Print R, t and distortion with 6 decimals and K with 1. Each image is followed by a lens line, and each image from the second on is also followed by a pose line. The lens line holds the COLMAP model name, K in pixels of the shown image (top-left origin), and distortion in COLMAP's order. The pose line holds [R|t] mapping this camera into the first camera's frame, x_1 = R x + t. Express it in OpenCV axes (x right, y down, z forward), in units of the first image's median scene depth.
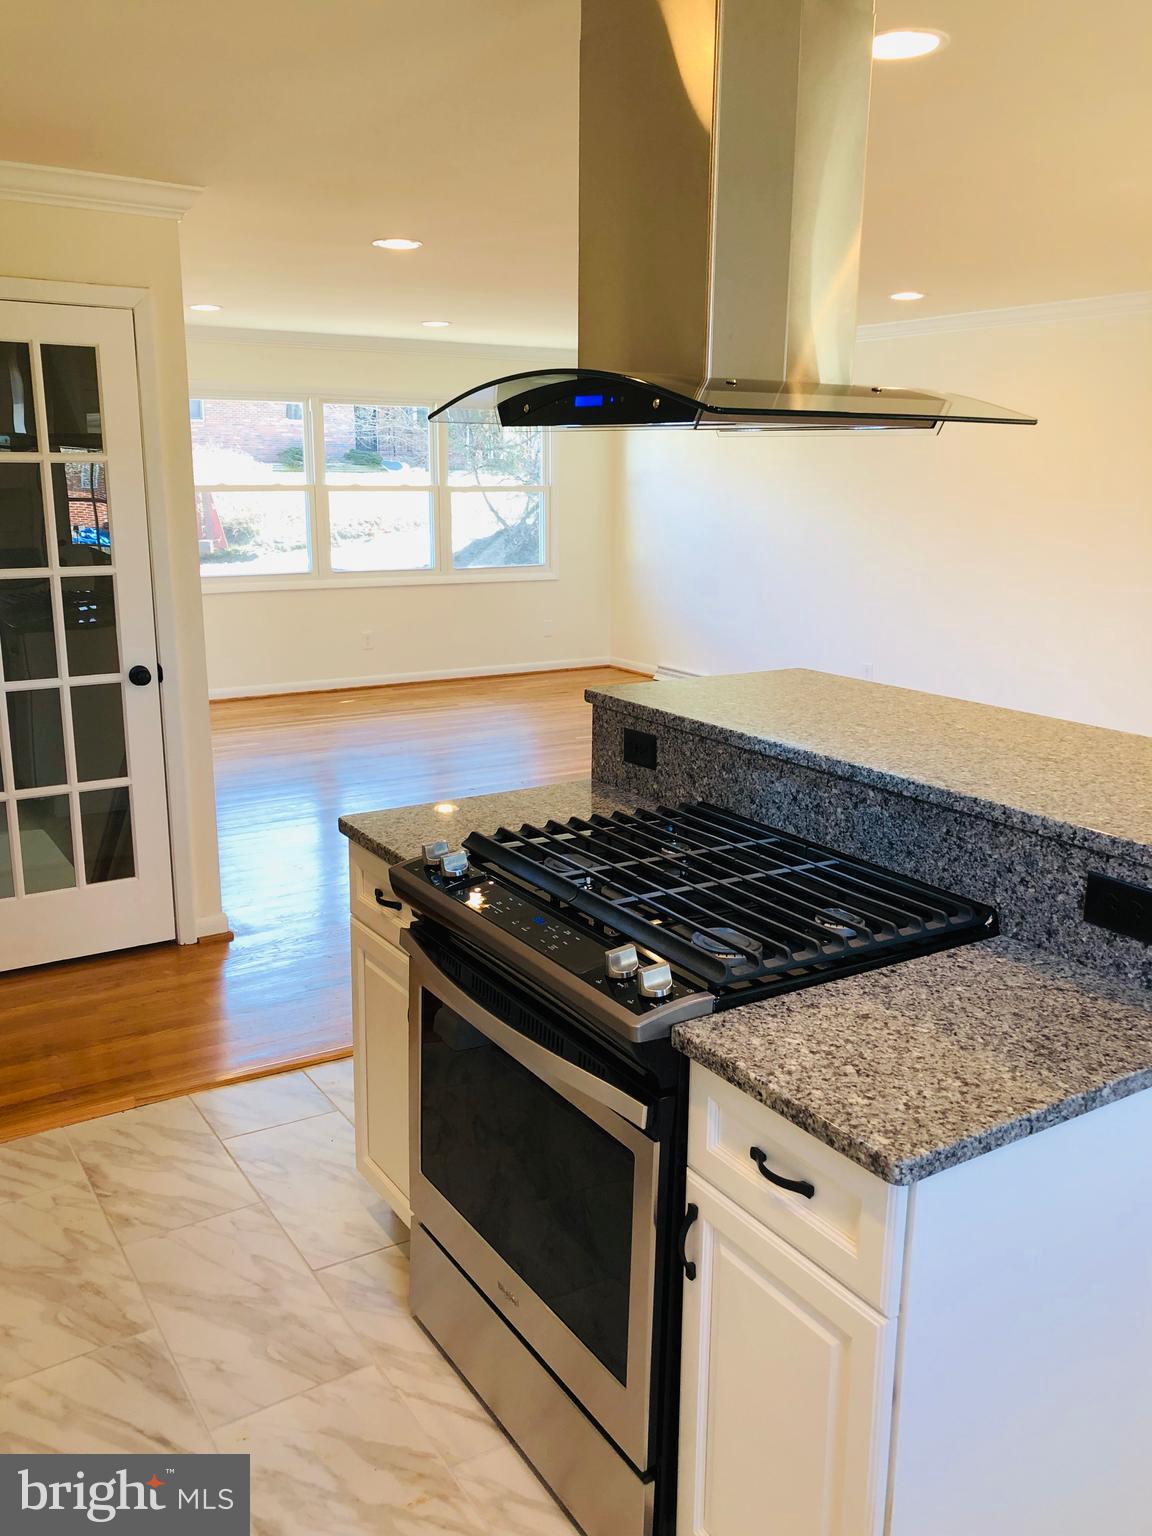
lens RADIAL K [[1274.1, 0, 576.0], [0, 1274.1, 768.0], [0, 0, 1]] dist [0.032386, -0.015466]
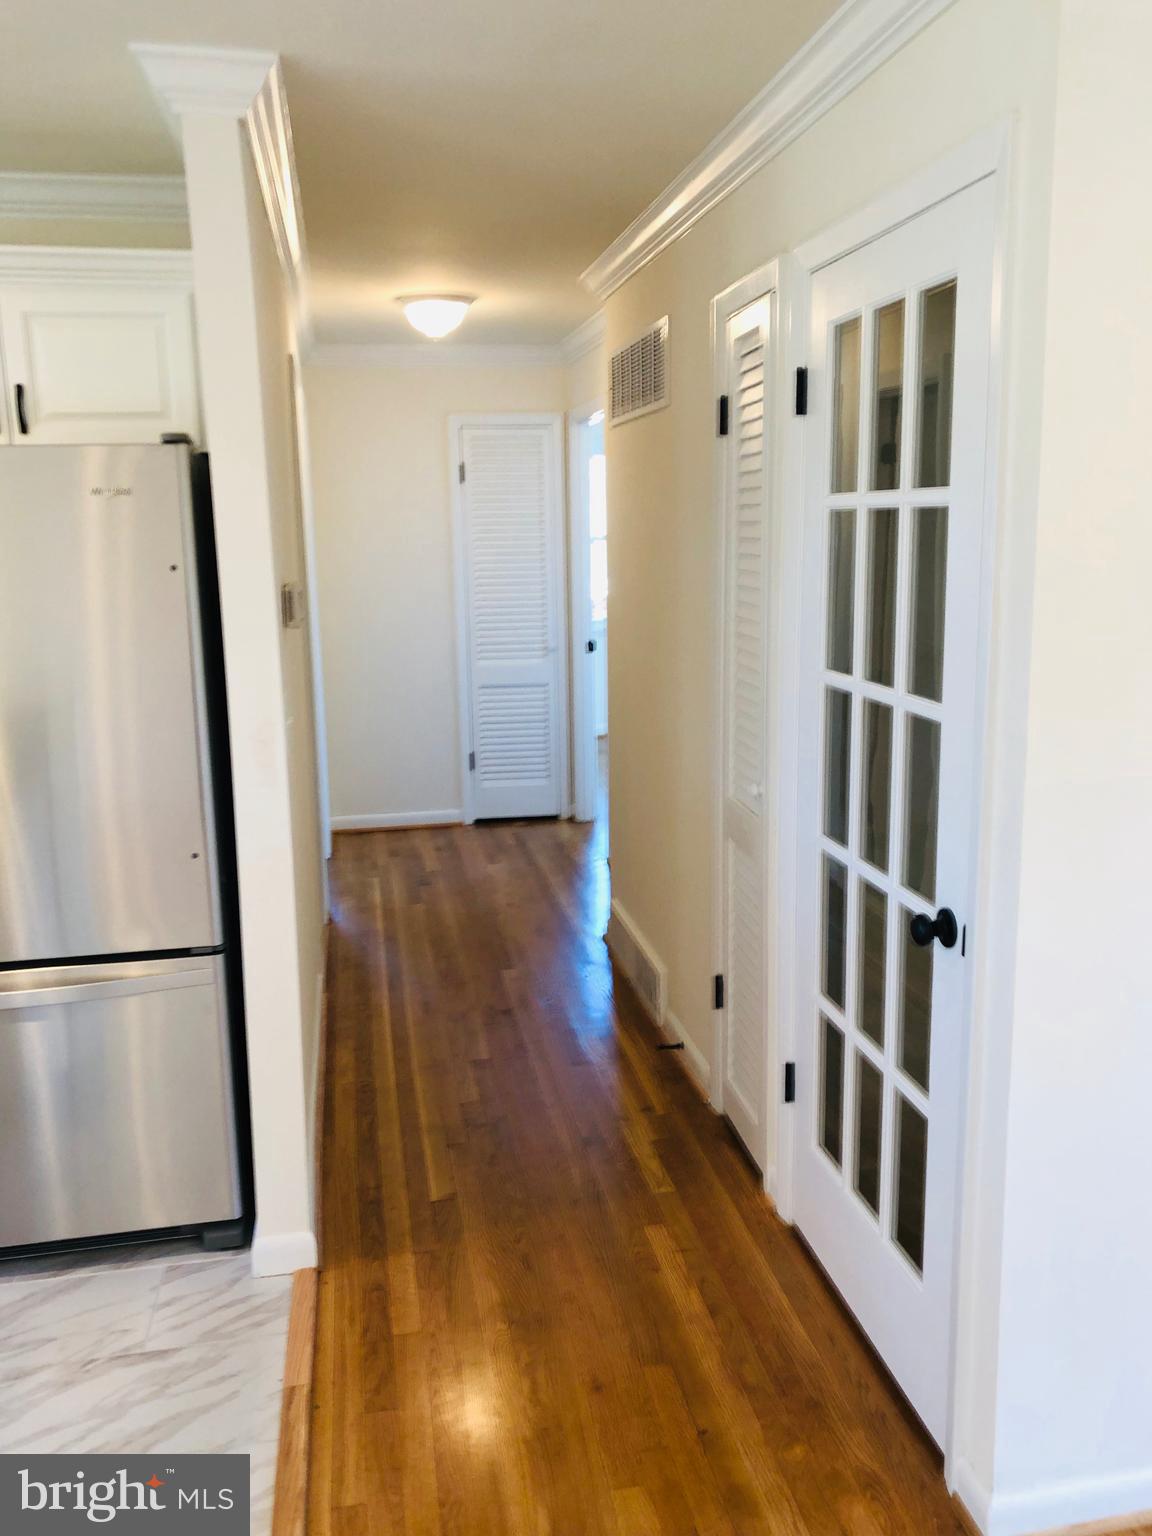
lens RADIAL K [[1296.7, 0, 572.8], [0, 1296.7, 751.7], [0, 0, 1]] dist [0.013559, -0.003705]
pose [[-0.382477, 0.169885, -0.908213, 0.296434], [-0.194112, 0.946241, 0.258745, -0.434612], [0.903345, 0.275259, -0.328939, 1.839174]]
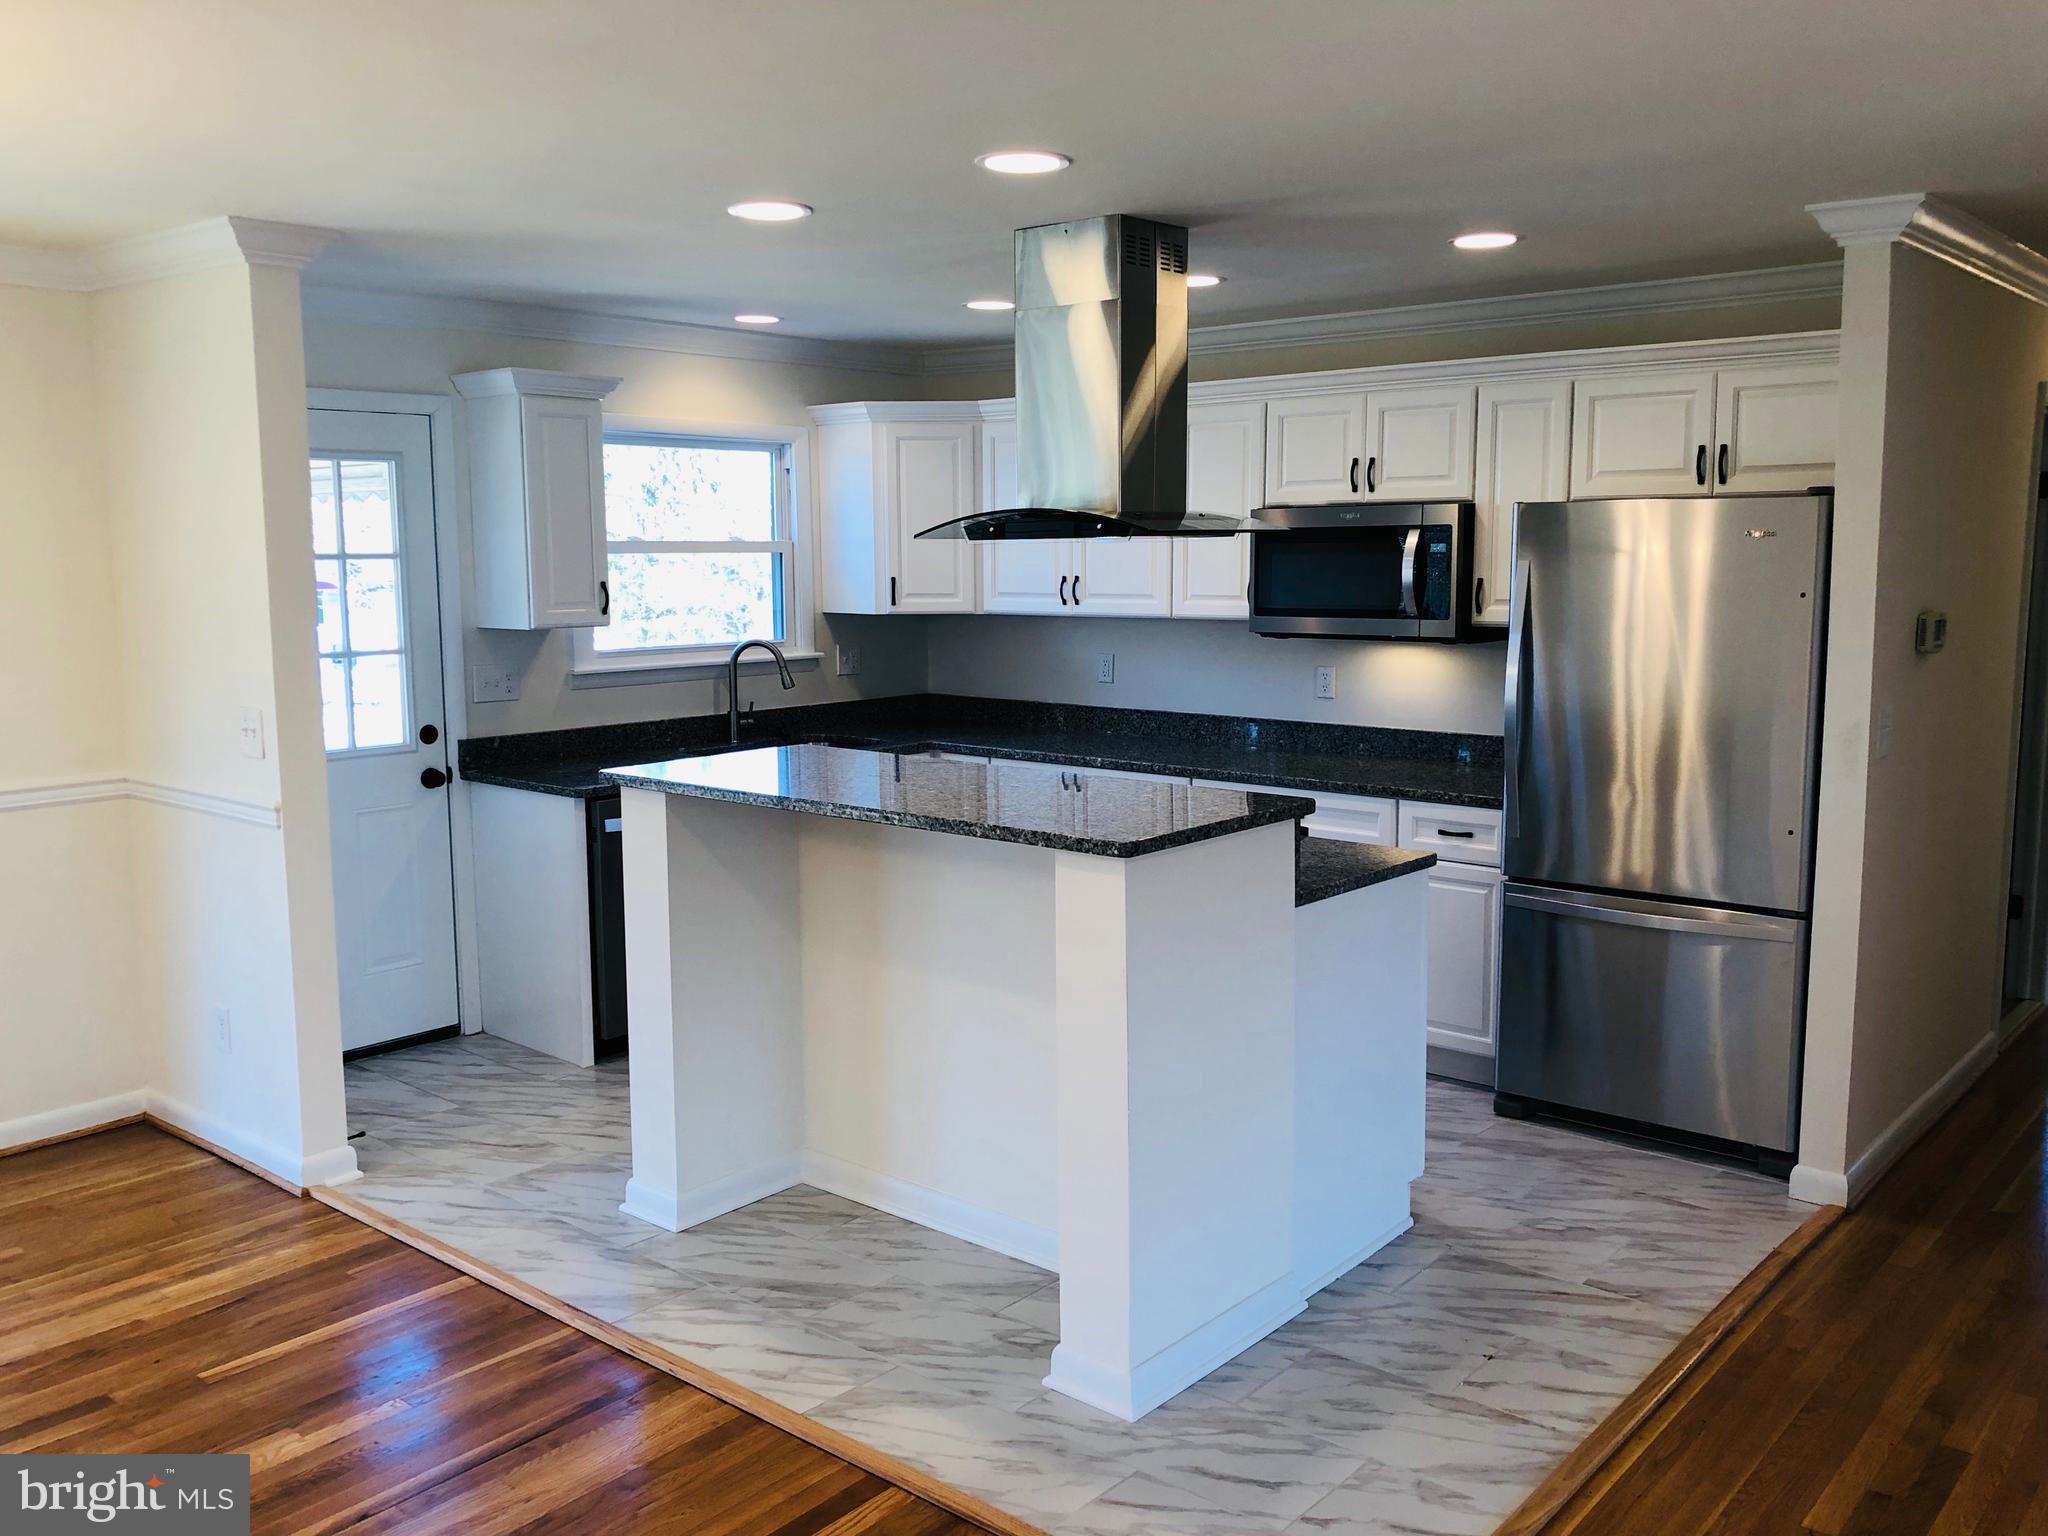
lens RADIAL K [[1698.8, 0, 1025.1], [0, 1698.8, 762.0], [0, 0, 1]] dist [0.032386, -0.015466]
pose [[-0.954730, 0.043990, -0.294203, 0.726735], [-0.063462, 0.936117, 0.345914, -0.642690], [0.290626, 0.348926, -0.890948, 2.573438]]
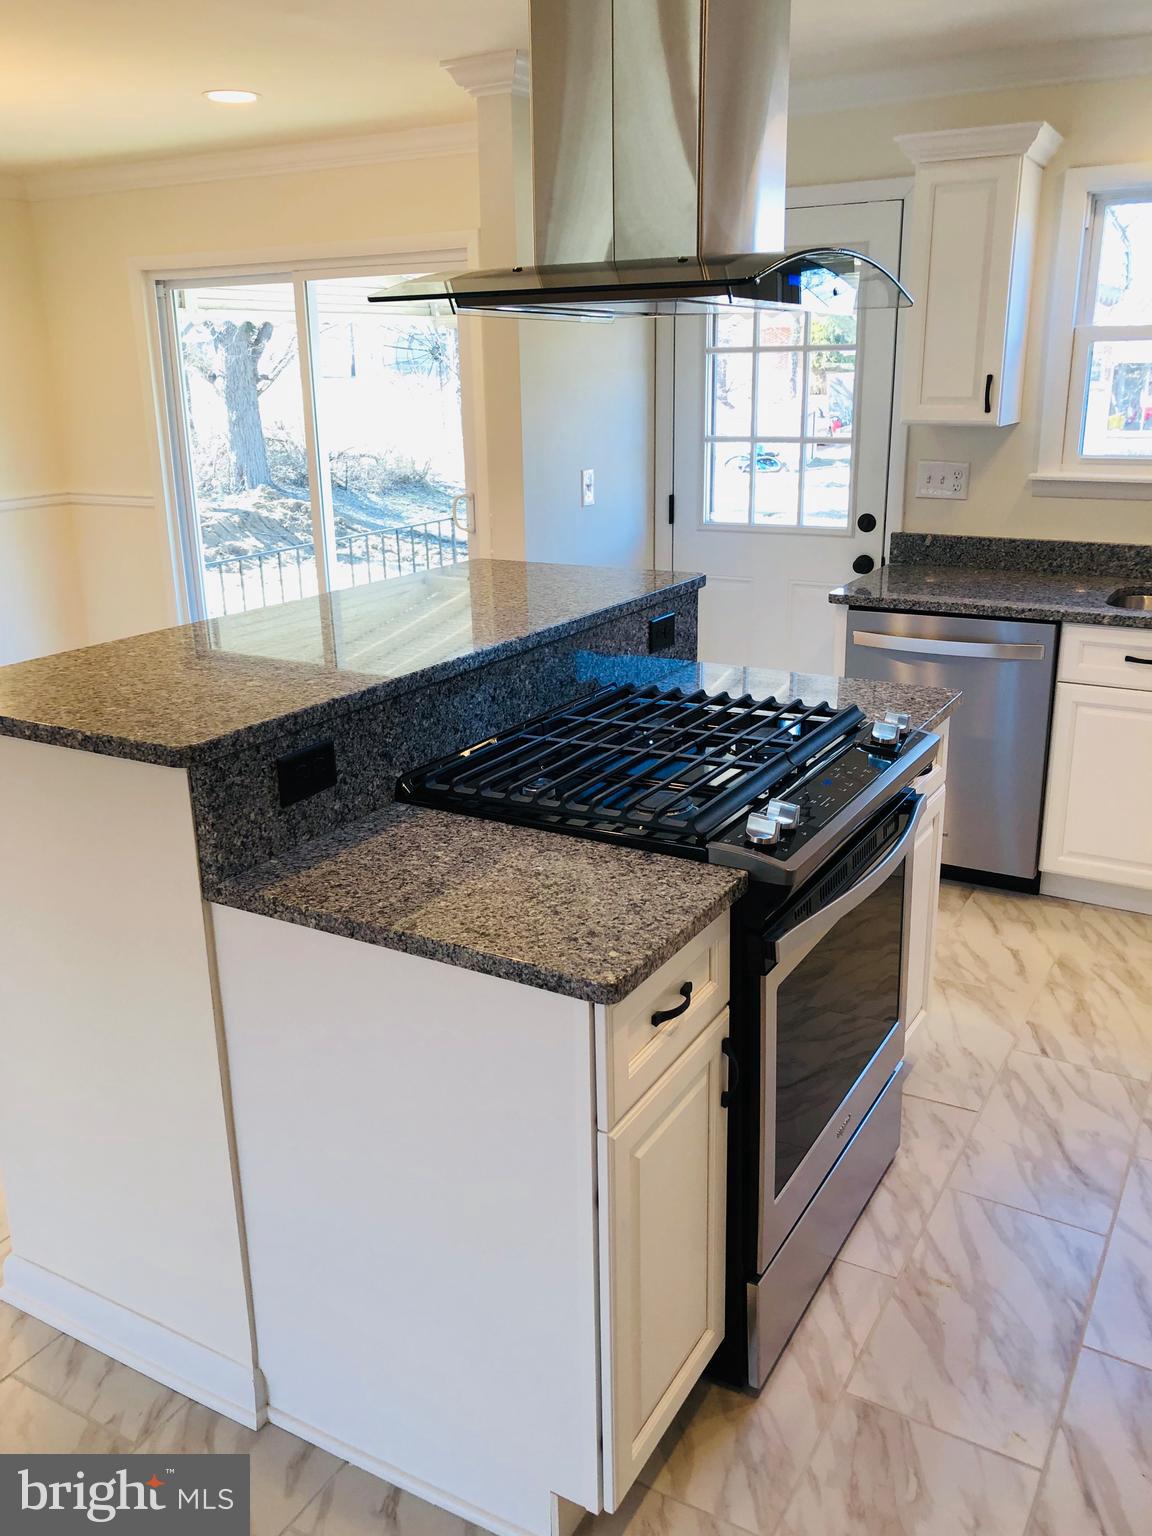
lens RADIAL K [[1296.7, 0, 572.8], [0, 1296.7, 751.7], [0, 0, 1]] dist [0.013559, -0.003705]
pose [[-0.466699, -0.250149, 0.848303, -0.721504], [0.216293, 0.897759, 0.383727, -0.311825], [-0.857560, 0.362567, -0.364878, 1.336288]]
